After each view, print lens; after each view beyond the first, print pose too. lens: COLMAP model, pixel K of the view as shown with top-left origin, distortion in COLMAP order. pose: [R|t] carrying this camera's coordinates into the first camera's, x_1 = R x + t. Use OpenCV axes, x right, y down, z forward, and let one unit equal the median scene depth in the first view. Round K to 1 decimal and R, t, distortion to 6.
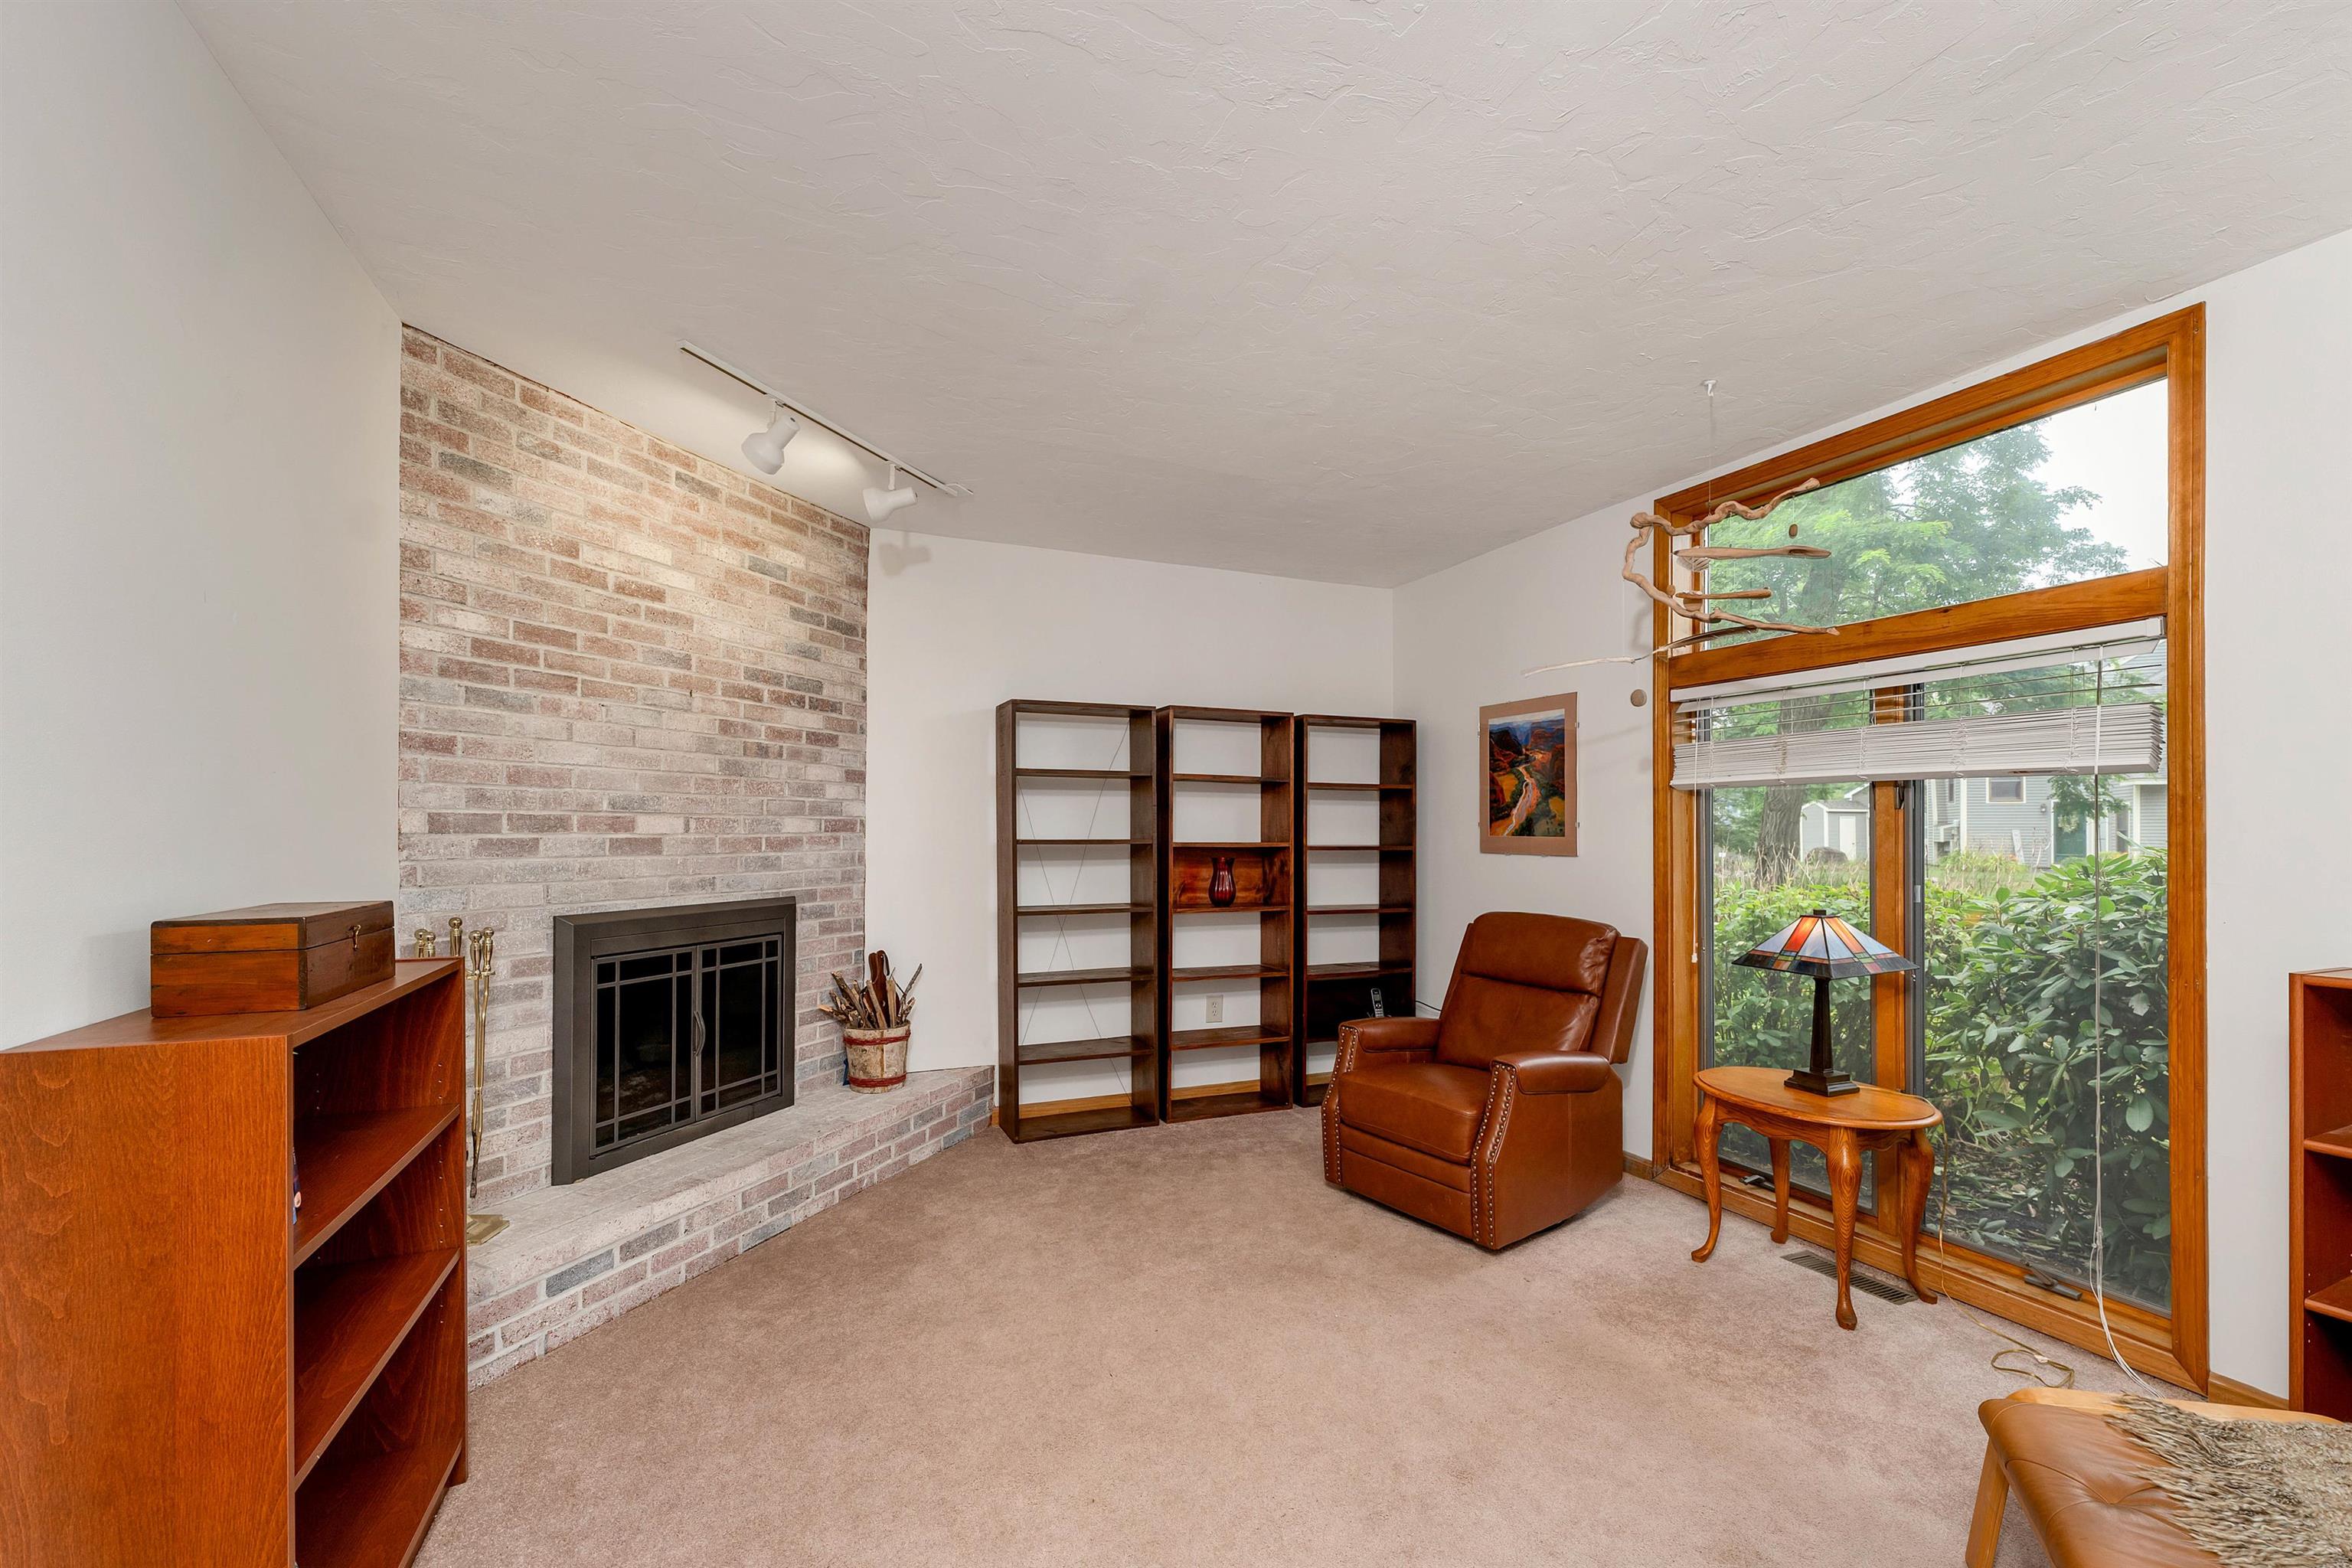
lens RADIAL K [[969.4, 0, 1176.3], [0, 969.4, 809.3], [0, 0, 1]] dist [0.001670, 0.000223]
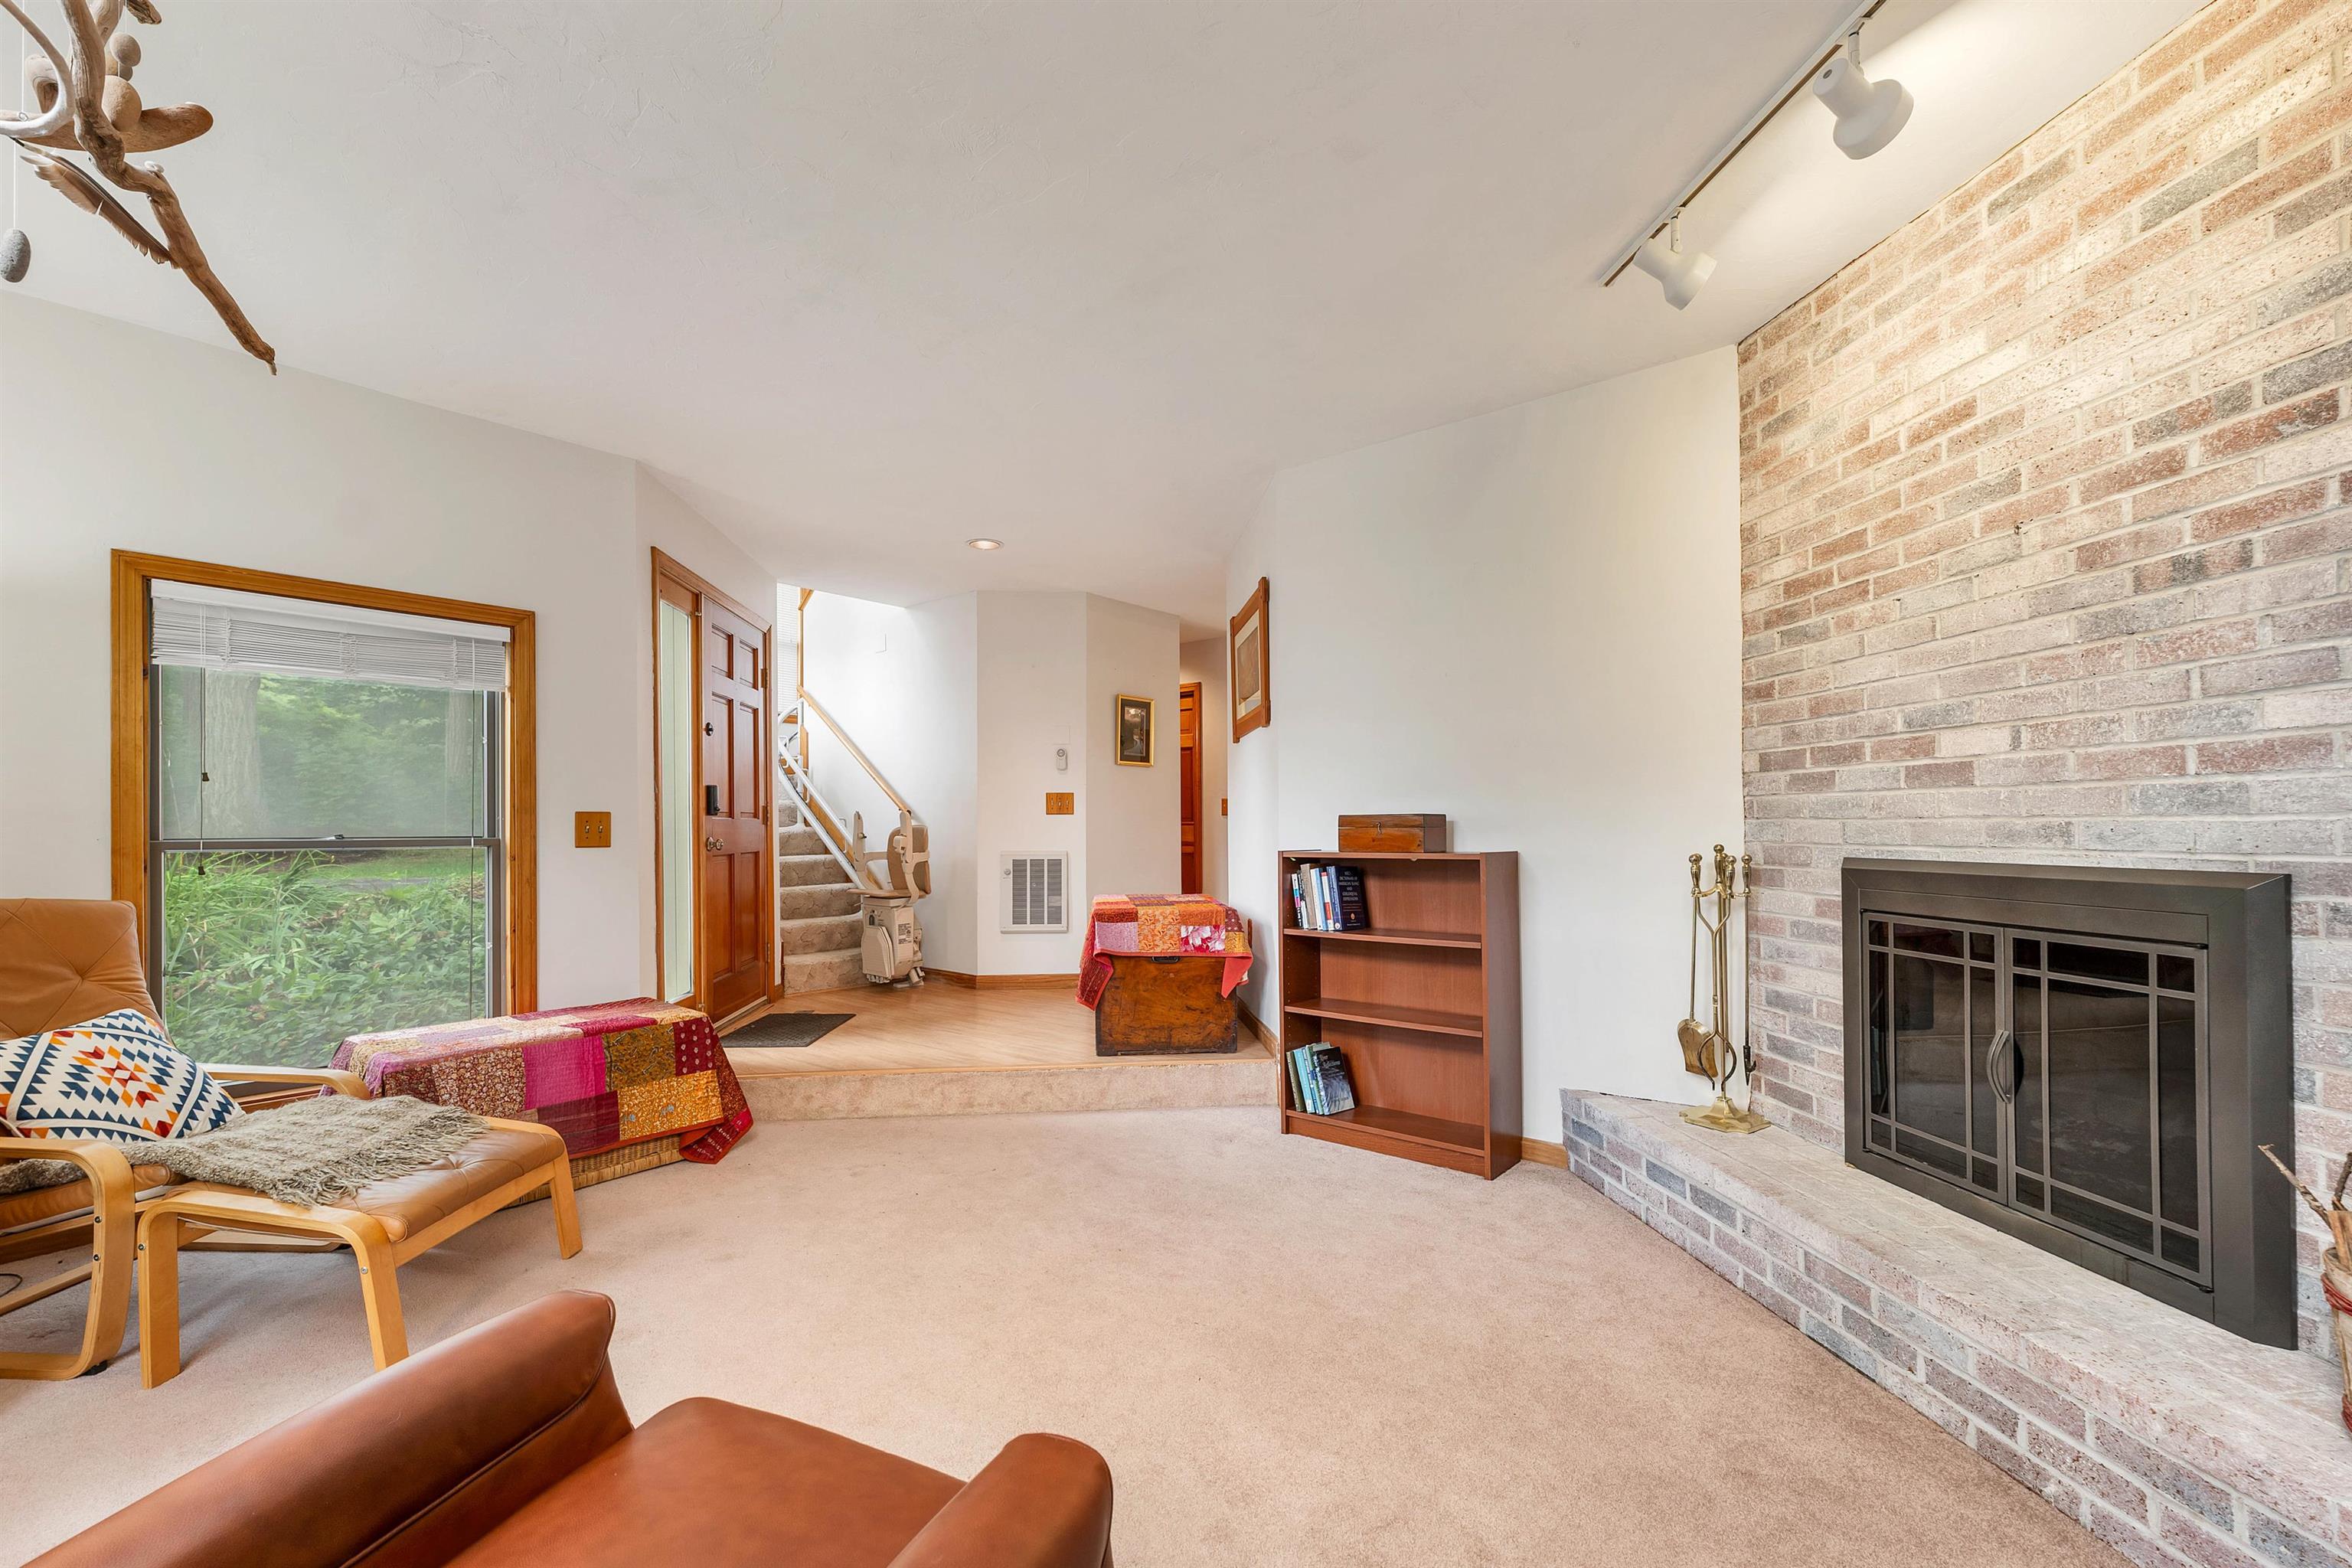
lens RADIAL K [[983.1, 0, 1175.6], [0, 983.1, 821.3], [0, 0, 1]] dist [0.002542, 0.000044]
pose [[-0.885462, -0.001033, -0.464710, 0.304800], [0.012648, 0.999573, -0.026322, 0.087064], [0.464539, -0.029185, -0.885072, 1.417973]]
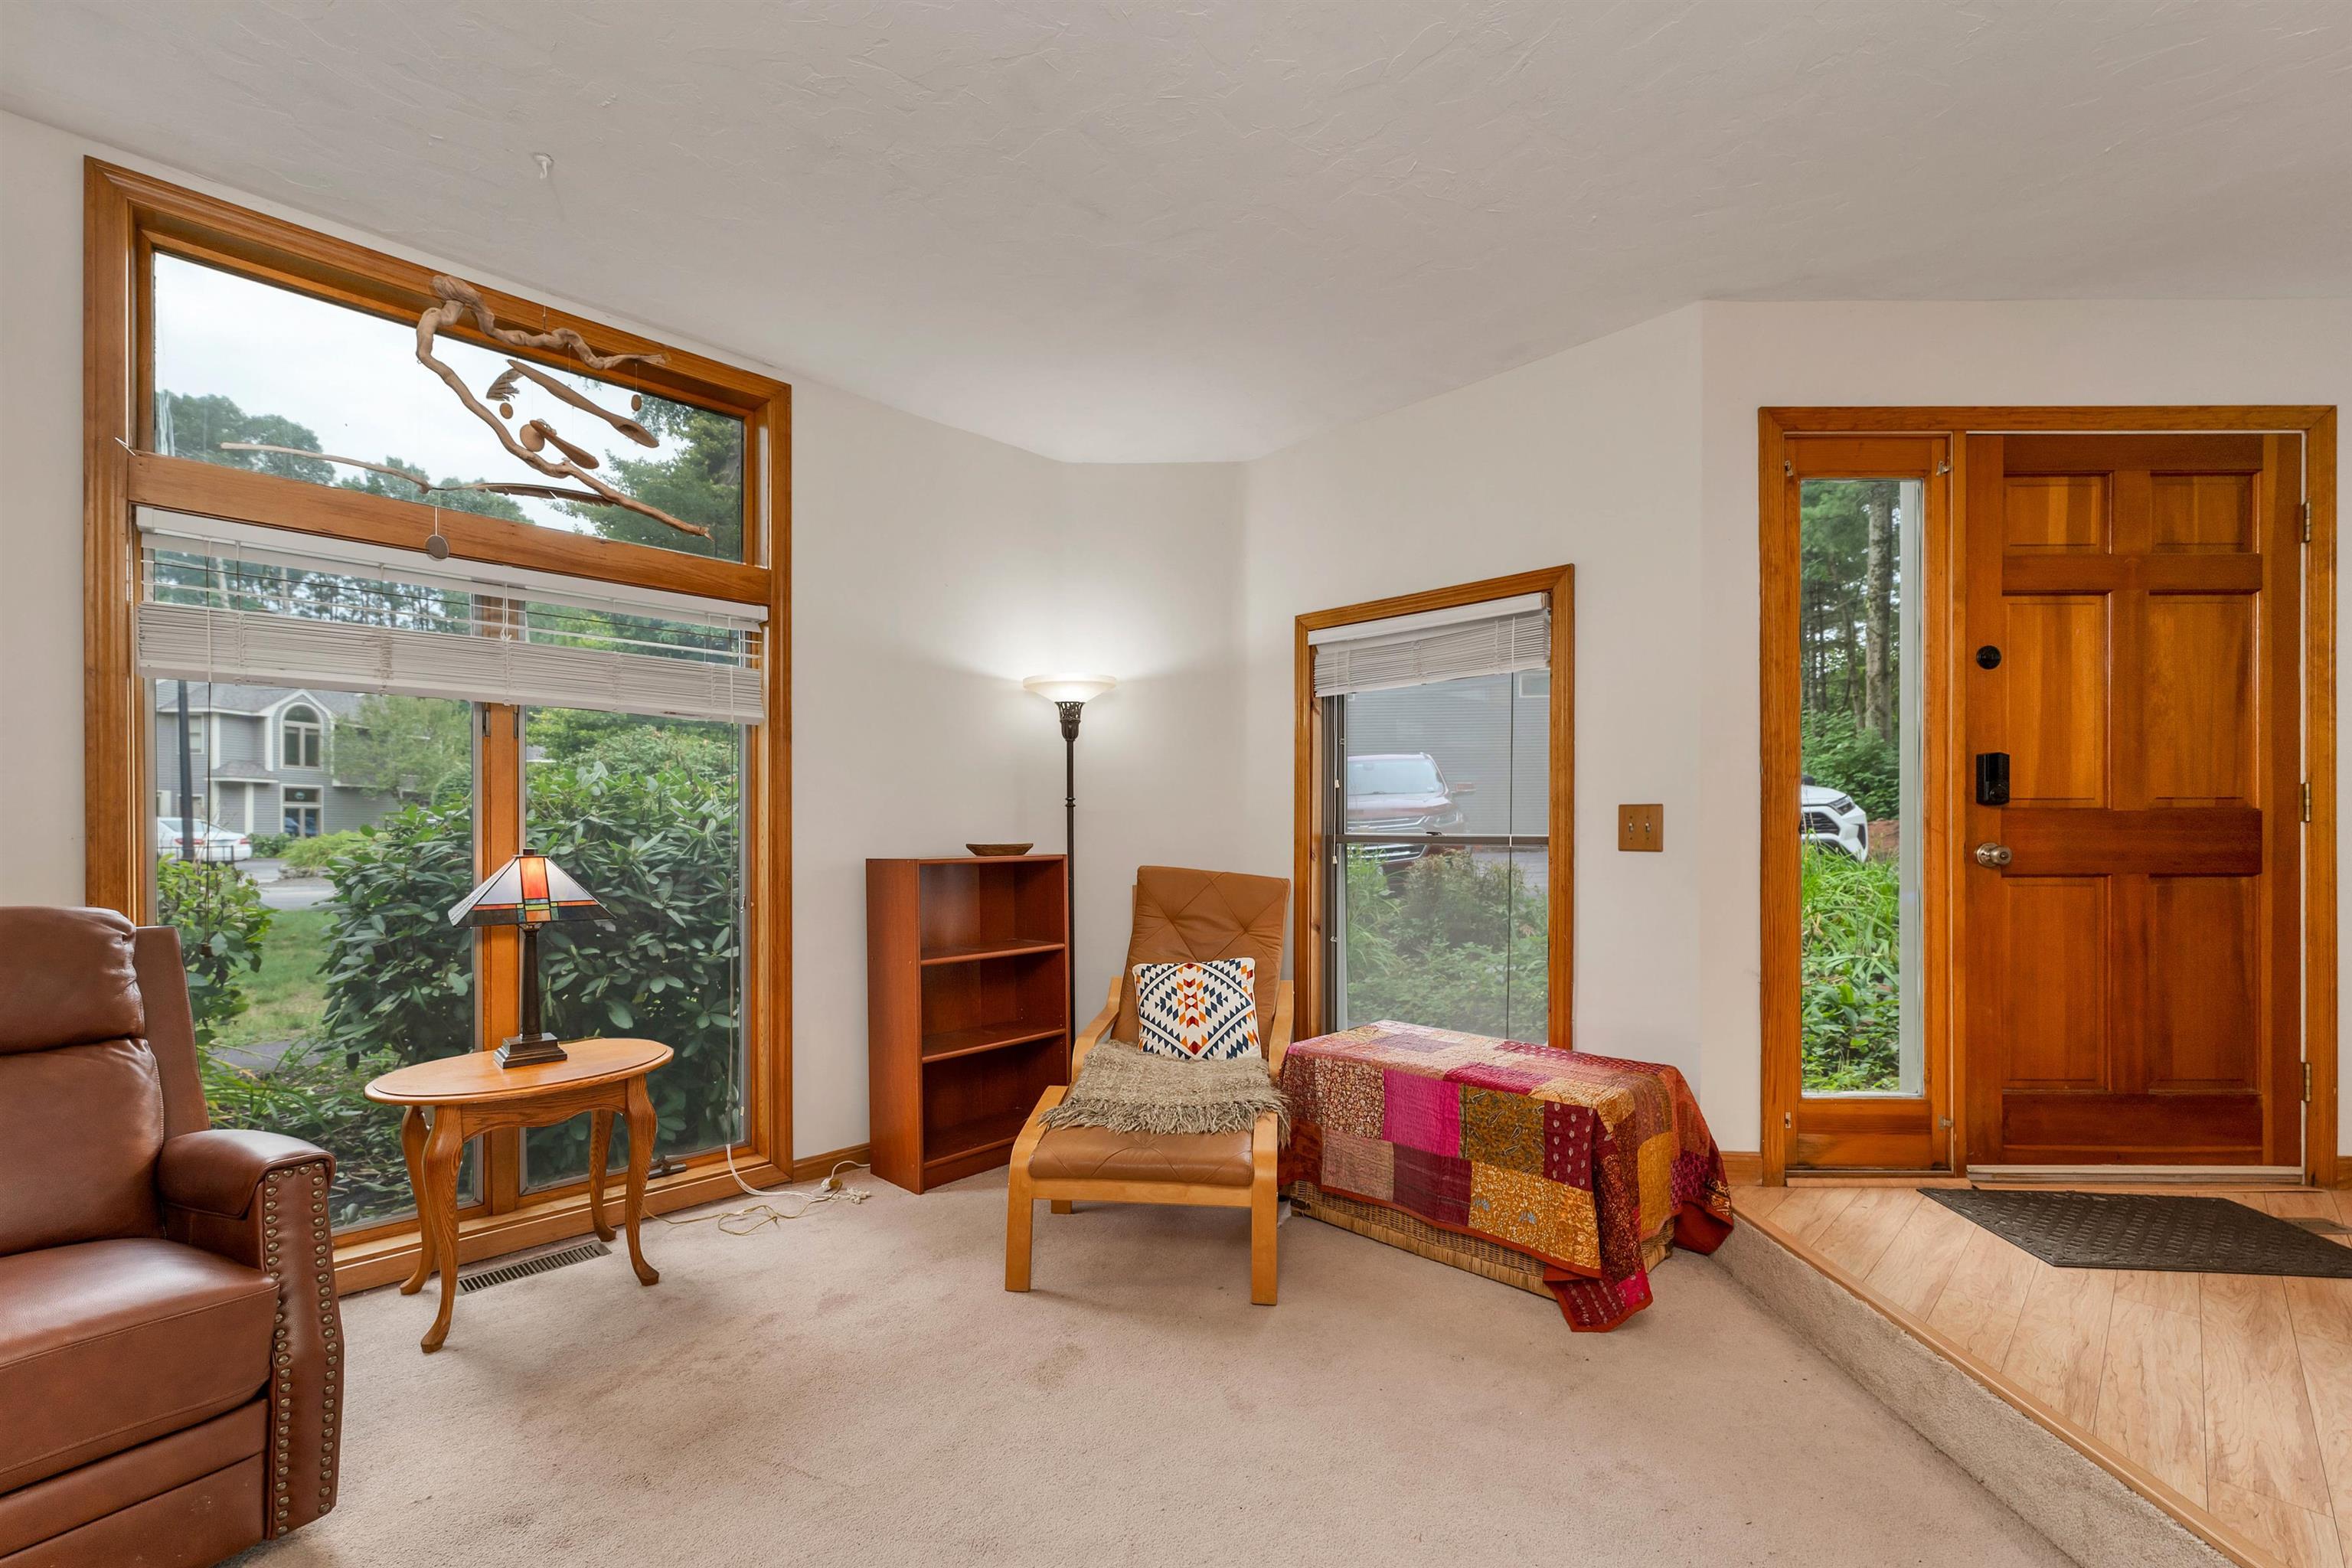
lens RADIAL K [[972.6, 0, 1179.4], [0, 972.6, 831.4], [0, 0, 1]] dist [0.000008, 0.000052]
pose [[-0.370474, -0.007751, 0.928810, -0.313236], [-0.023081, 0.999733, -0.000863, 0.070514], [-0.928556, -0.021757, -0.370555, 0.738377]]
